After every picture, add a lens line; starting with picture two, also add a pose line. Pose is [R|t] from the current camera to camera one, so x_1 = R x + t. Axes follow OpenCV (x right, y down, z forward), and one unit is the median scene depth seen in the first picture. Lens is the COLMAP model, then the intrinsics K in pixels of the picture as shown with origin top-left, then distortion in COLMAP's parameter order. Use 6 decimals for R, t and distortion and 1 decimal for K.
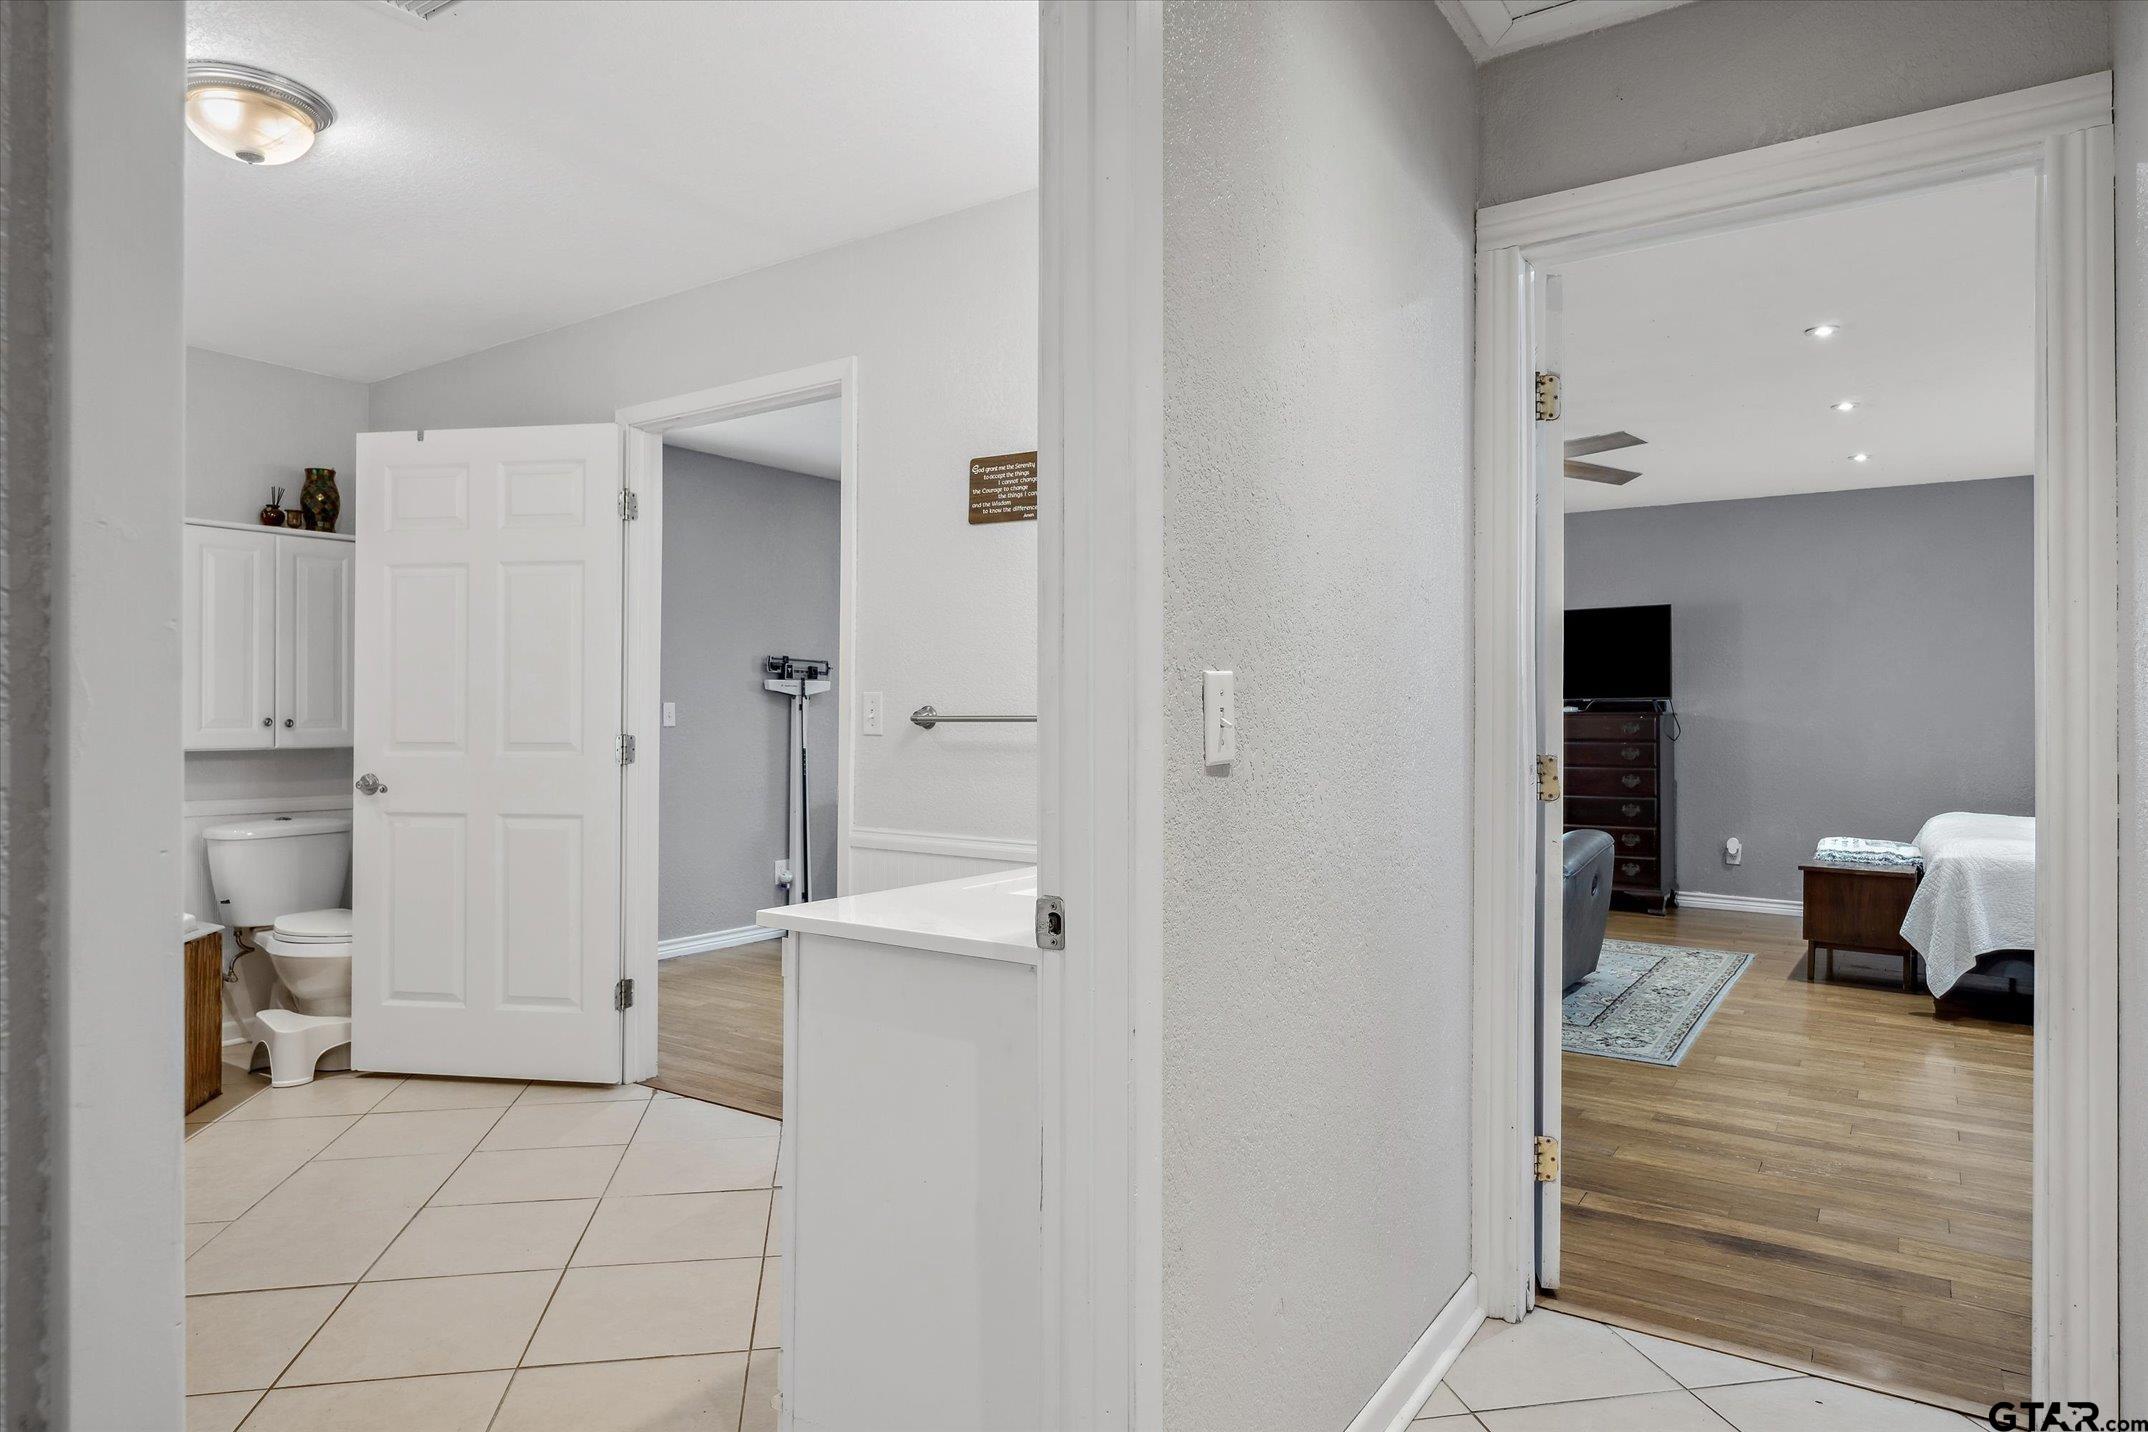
lens RADIAL K [[1272.1, 0, 1076.6], [0, 1272.1, 711.4], [0, 0, 1]] dist [-0.006401, 0.001754]
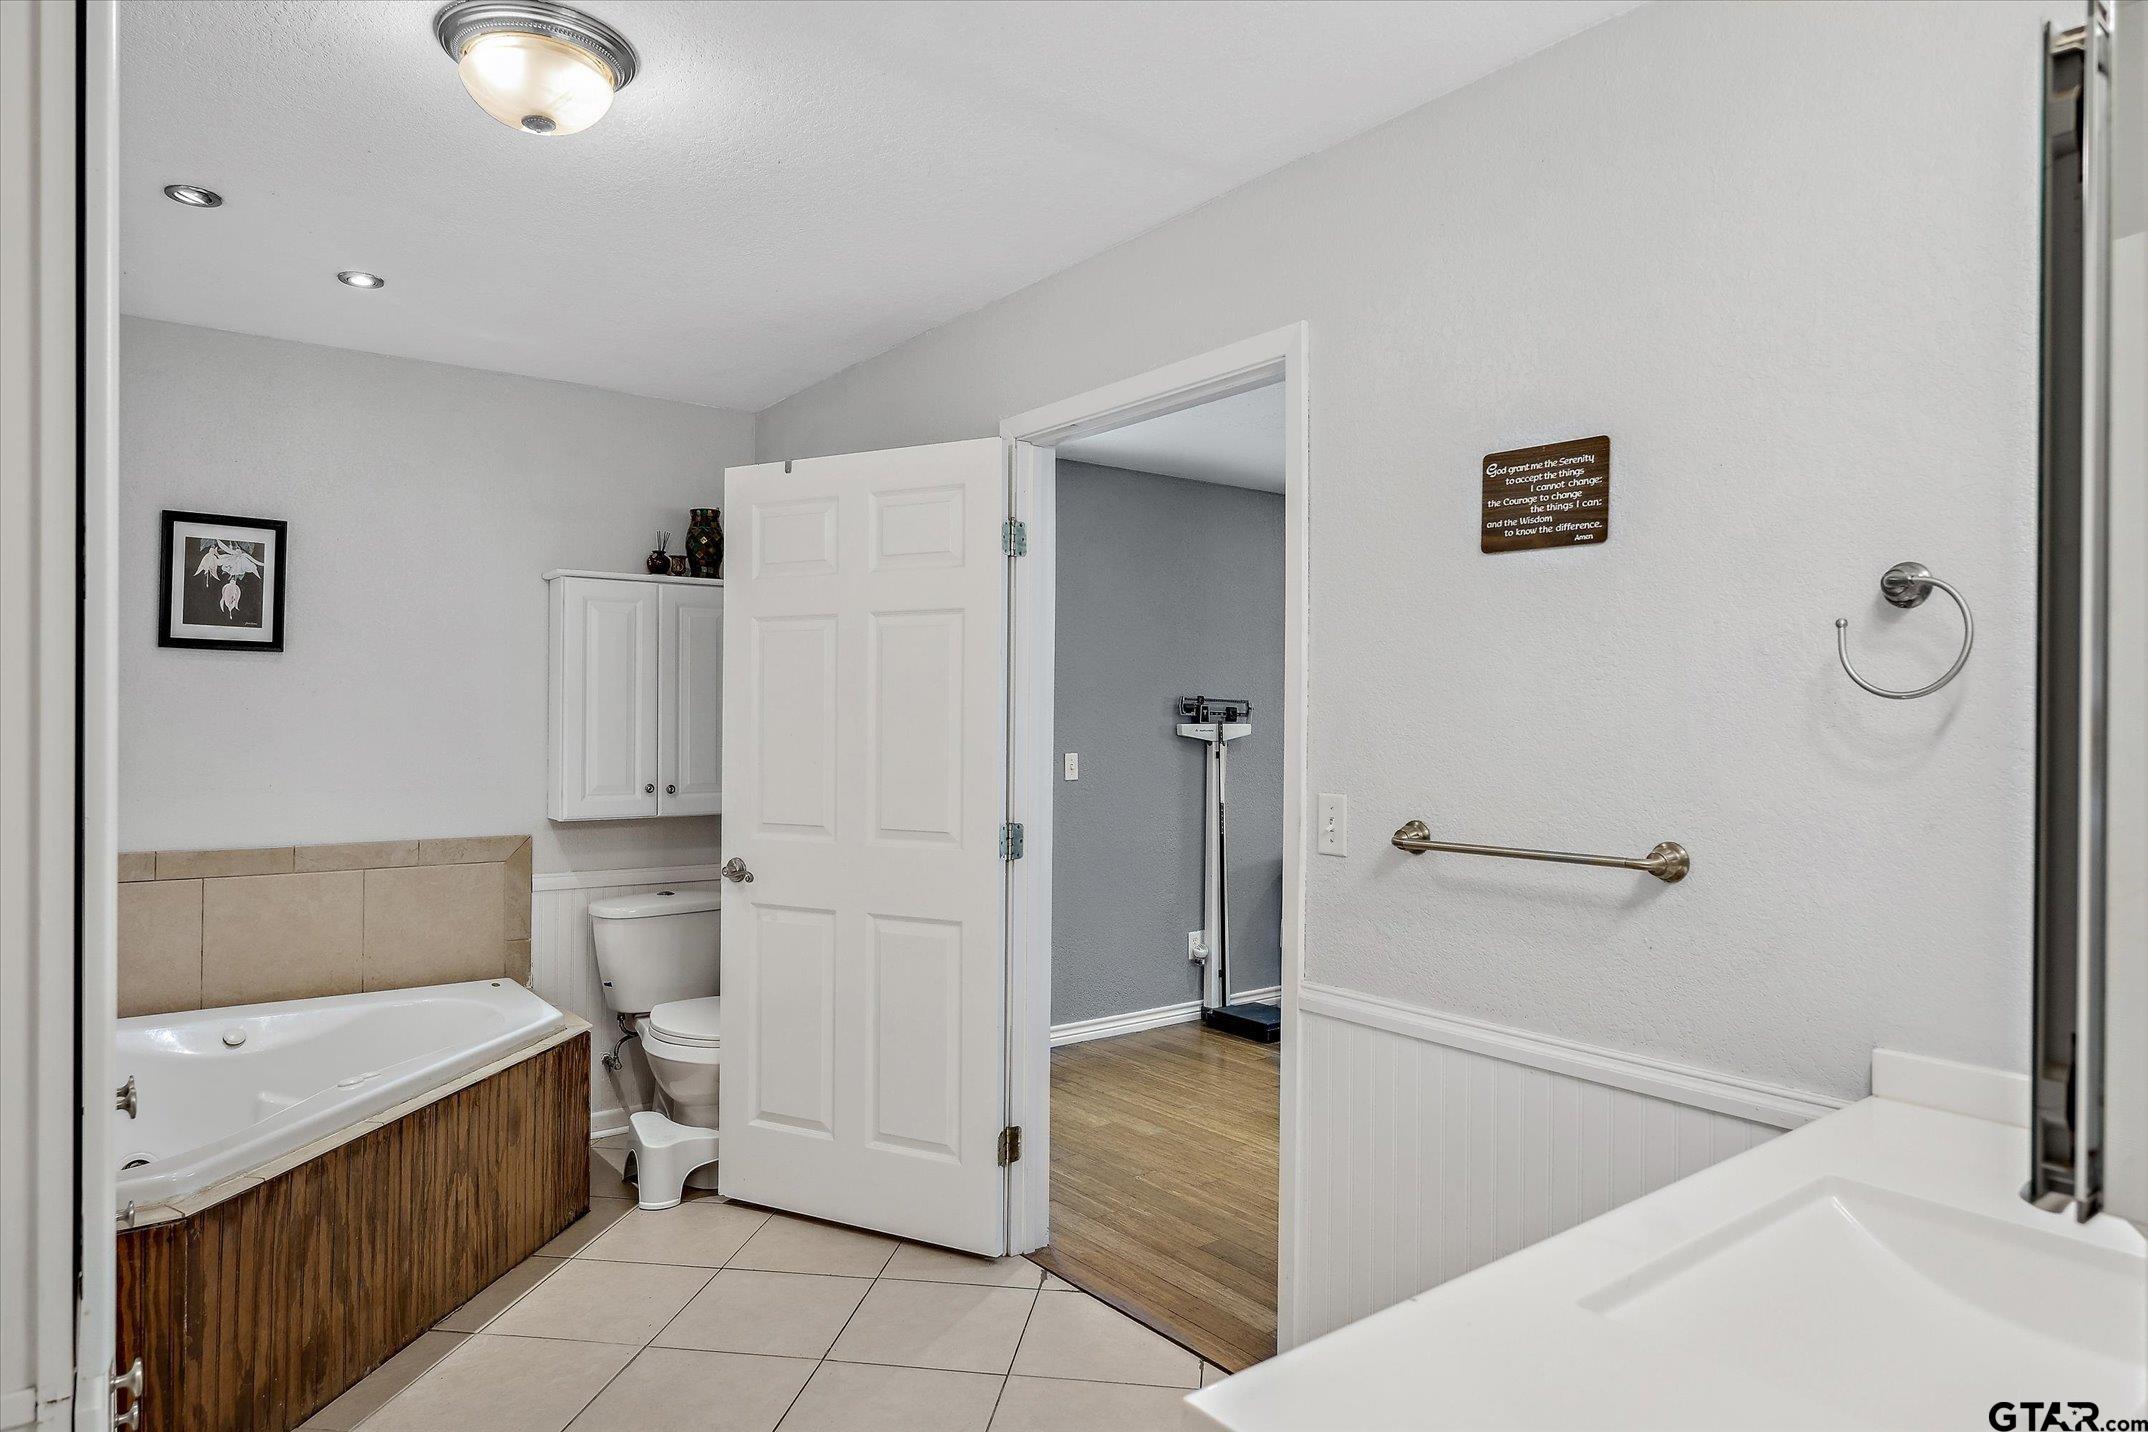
lens RADIAL K [[1272.1, 0, 1076.6], [0, 1272.1, 711.4], [0, 0, 1]] dist [-0.006401, 0.001754]
pose [[0.950394, 0.000985, -0.311046, -0.063578], [-0.001542, 0.999998, -0.001544, -0.050369], [0.311044, 0.001947, 0.950393, 0.241402]]
